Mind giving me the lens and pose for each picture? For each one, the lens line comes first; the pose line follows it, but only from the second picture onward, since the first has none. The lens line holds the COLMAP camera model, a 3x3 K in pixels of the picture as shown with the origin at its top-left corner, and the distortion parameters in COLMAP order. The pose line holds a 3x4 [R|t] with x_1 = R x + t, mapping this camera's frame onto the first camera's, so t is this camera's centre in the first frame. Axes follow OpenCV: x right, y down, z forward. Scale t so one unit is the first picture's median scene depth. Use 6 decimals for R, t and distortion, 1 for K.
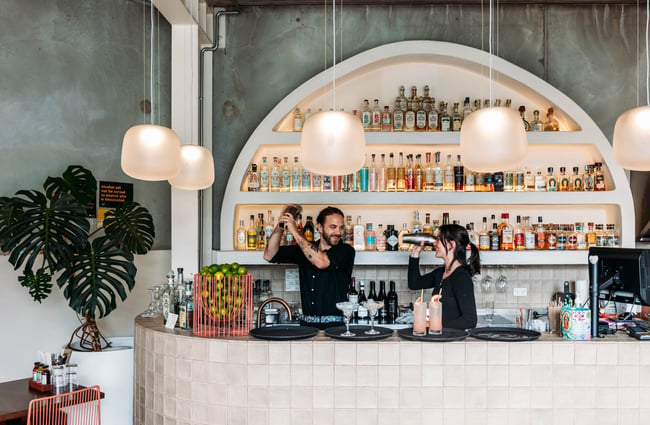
lens RADIAL K [[614.0, 0, 323.7], [0, 614.0, 234.2], [0, 0, 1]] dist [-0.006083, -0.005358]
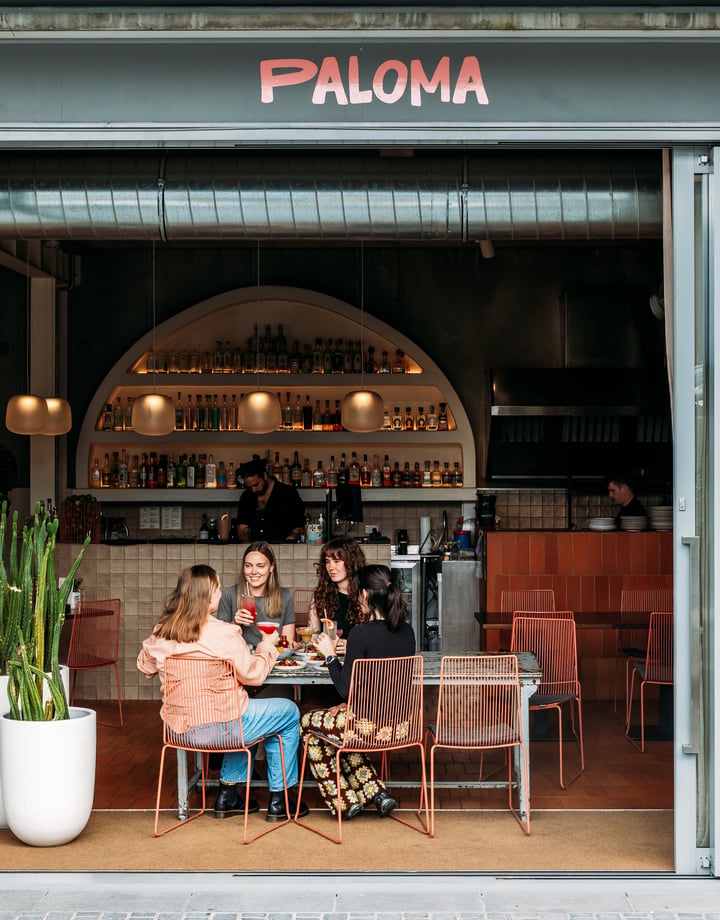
lens RADIAL K [[1780.6, 0, 360.0], [0, 1780.6, 460.0], [0, 0, 1]] dist [-0.012587, -0.055311]
pose [[0.999998, 0.000207, 0.001746, 0.304278], [-0.000210, 0.999998, 0.001850, -0.026583], [-0.001745, -0.001850, 0.999997, -1.992792]]
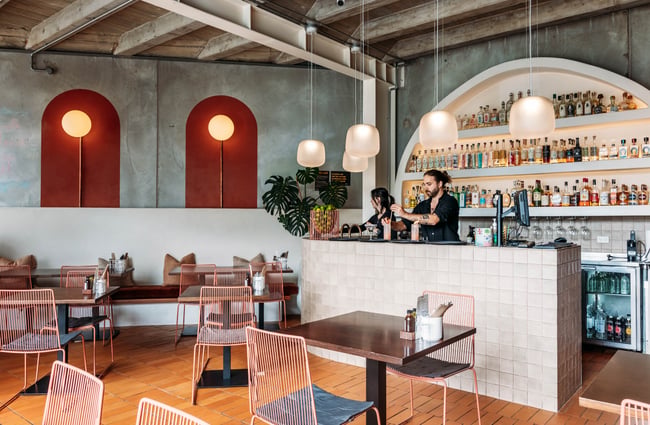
lens RADIAL K [[503.7, 0, 325.0], [0, 503.7, 212.5], [0, 0, 1]] dist [0.000642, -0.000764]
pose [[0.778989, -0.006372, -0.627005, 0.542440], [-0.007141, 0.999793, -0.019032, 0.063824], [0.626997, 0.019303, 0.778782, -0.181989]]
